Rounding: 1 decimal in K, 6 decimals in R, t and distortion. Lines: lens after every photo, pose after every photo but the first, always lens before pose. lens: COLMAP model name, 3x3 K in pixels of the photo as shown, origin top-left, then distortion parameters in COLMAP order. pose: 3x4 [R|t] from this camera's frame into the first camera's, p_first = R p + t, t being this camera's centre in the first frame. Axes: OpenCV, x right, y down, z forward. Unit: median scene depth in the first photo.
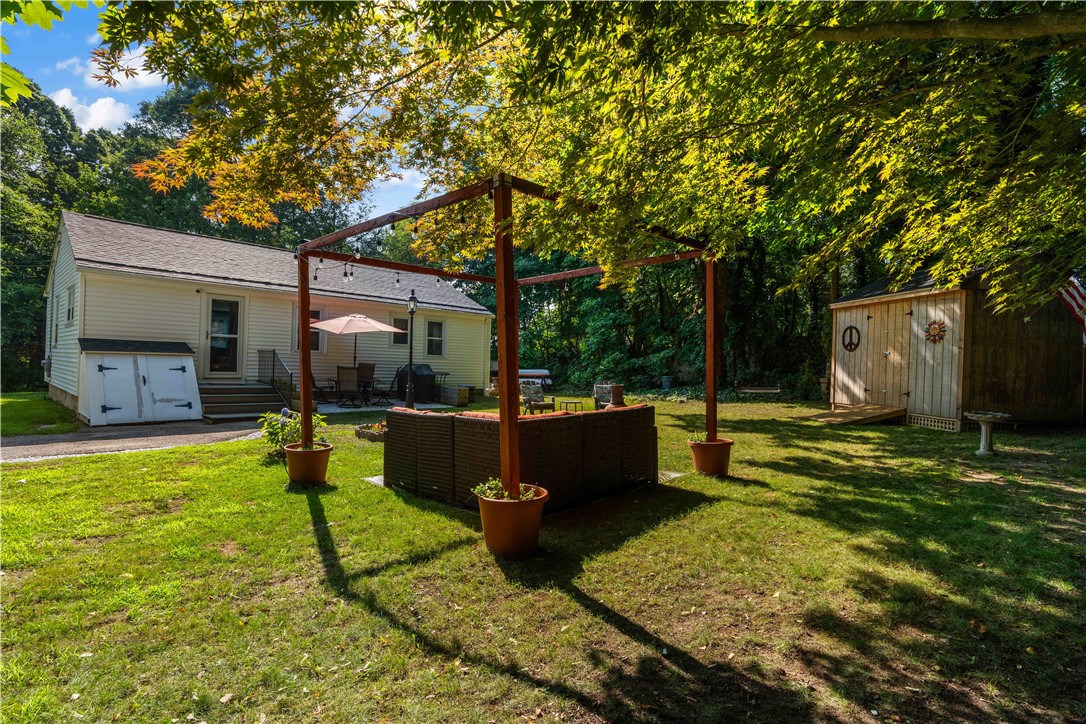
lens RADIAL K [[521.1, 0, 544.7], [0, 521.1, 357.9], [0, 0, 1]] dist [-0.005252, -0.000797]
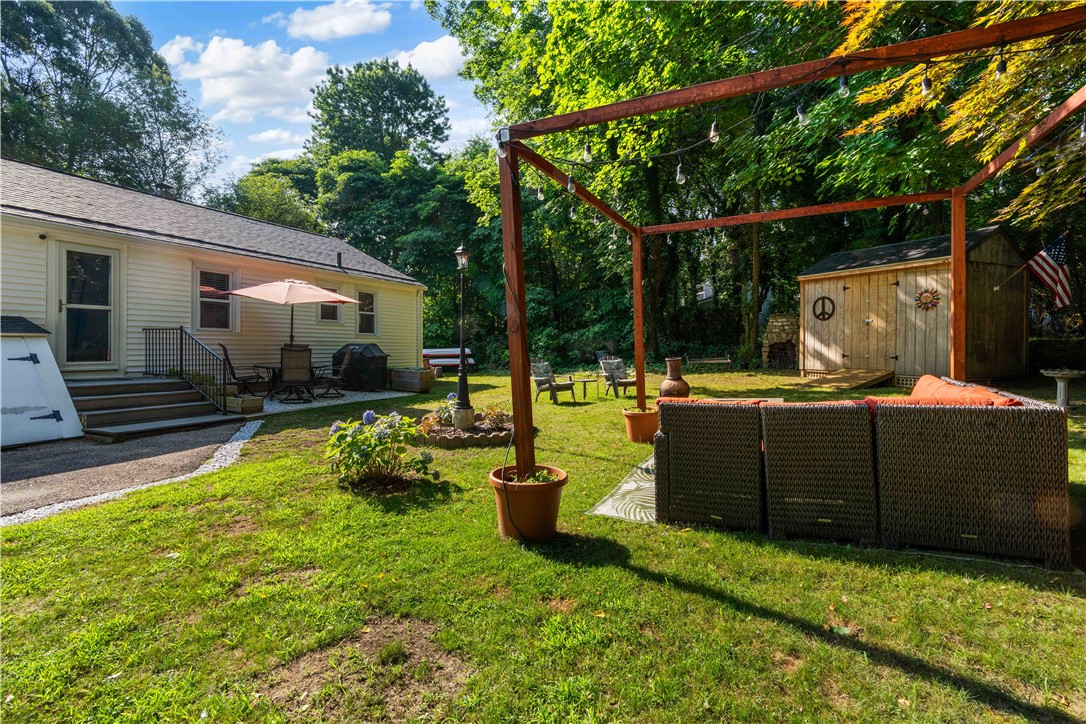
lens RADIAL K [[502.5, 0, 554.0], [0, 502.5, 338.9], [0, 0, 1]] dist [-0.001762, 0.000824]
pose [[0.943829, -0.022168, 0.329690, -0.295674], [0.021349, 0.999753, 0.006105, 0.007920], [-0.329744, 0.001276, 0.944069, 0.221602]]
